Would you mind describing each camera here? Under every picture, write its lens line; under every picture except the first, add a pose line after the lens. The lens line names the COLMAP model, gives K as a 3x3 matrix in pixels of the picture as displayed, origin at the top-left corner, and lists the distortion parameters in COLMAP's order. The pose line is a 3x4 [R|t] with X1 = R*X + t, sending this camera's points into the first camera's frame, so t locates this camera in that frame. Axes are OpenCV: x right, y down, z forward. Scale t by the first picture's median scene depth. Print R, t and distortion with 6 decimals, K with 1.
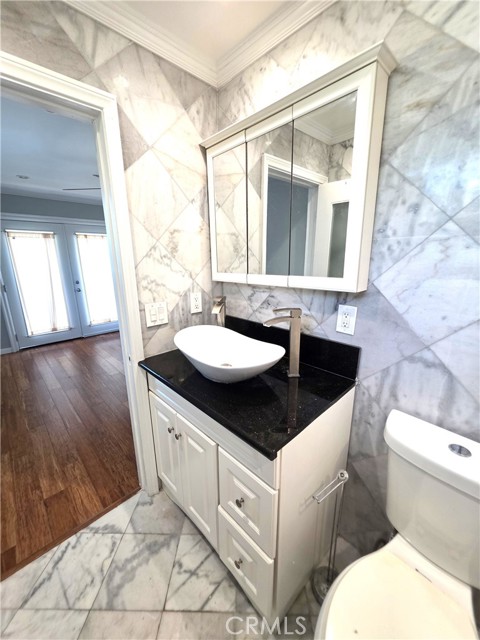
lens RADIAL K [[256.3, 0, 240.3], [0, 256.3, 322.1], [0, 0, 1]] dist [0.001874, -0.000412]
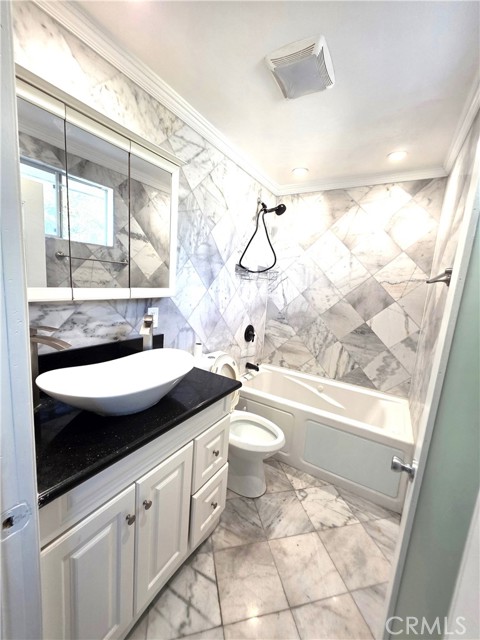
lens RADIAL K [[256.3, 0, 240.2], [0, 256.3, 319.0], [0, 0, 1]] dist [0.001874, -0.000412]
pose [[-0.249396, -0.160730, 0.954970, -0.981598], [0.166726, 0.964279, 0.205838, -0.200565], [-0.953941, 0.210554, -0.213689, 0.815727]]
